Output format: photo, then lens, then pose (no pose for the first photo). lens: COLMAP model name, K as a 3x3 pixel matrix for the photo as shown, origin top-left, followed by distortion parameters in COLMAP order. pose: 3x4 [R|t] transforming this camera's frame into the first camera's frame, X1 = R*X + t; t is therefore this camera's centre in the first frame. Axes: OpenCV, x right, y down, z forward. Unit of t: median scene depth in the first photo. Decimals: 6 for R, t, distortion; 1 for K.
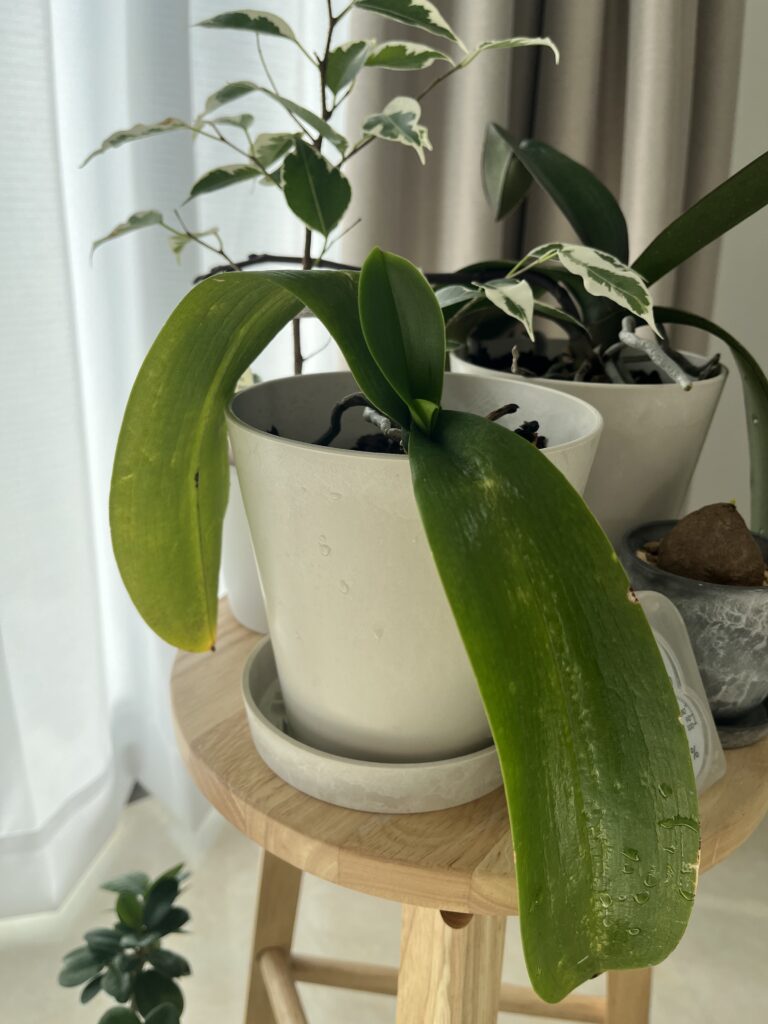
lens RADIAL K [[790.3, 0, 384.0], [0, 790.3, 512.0], [0, 0, 1]] dist [0.003661, -0.001790]
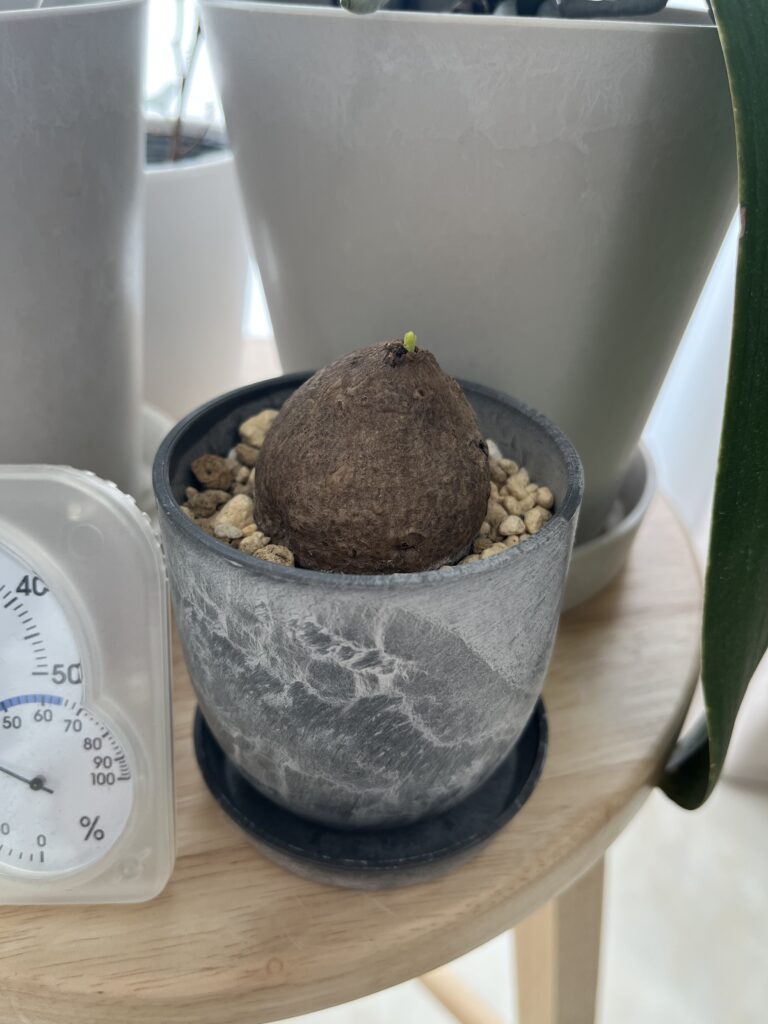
lens RADIAL K [[775.3, 0, 378.9], [0, 775.3, 494.8], [0, 0, 1]] dist [0.044510, 0.000668]
pose [[0.780050, 0.324794, -0.534819, 0.640112], [-0.205412, 0.940282, 0.271432, -0.040956], [0.591040, -0.101872, 0.800183, 0.673198]]
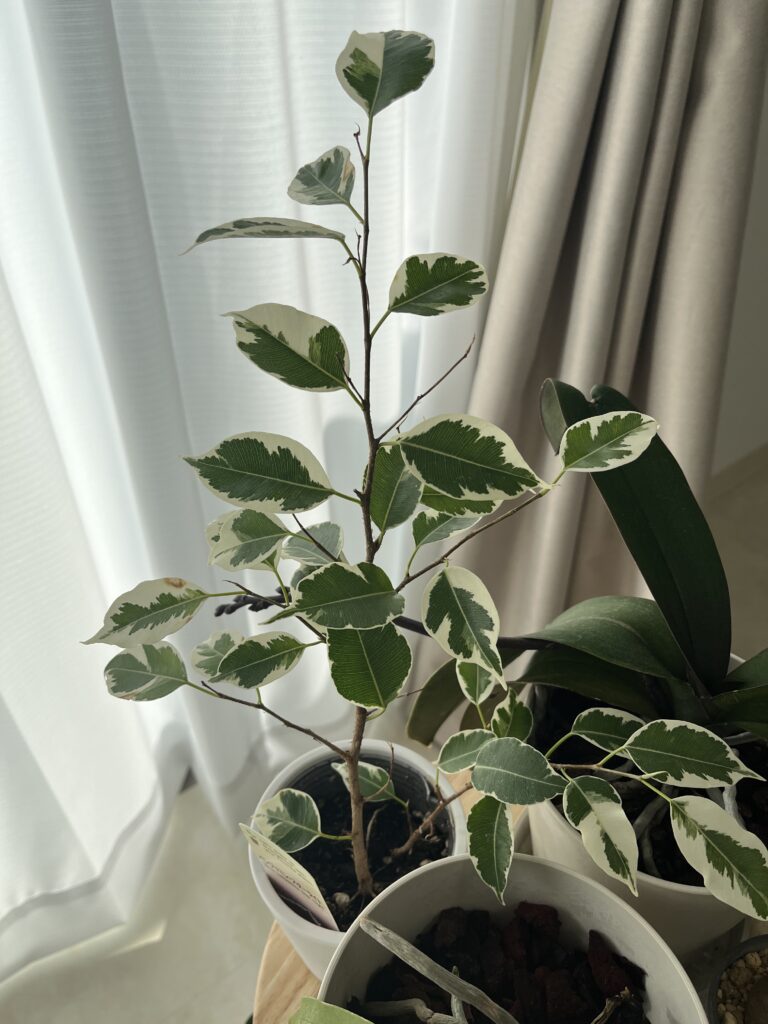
lens RADIAL K [[784.3, 0, 384.0], [0, 784.3, 512.0], [0, 0, 1]] dist [0.065407, -0.113331]
pose [[0.998246, -0.058675, -0.007825, -0.059330], [0.058251, 0.950217, 0.306097, -0.879220], [-0.010525, -0.306016, 0.951968, 0.280590]]
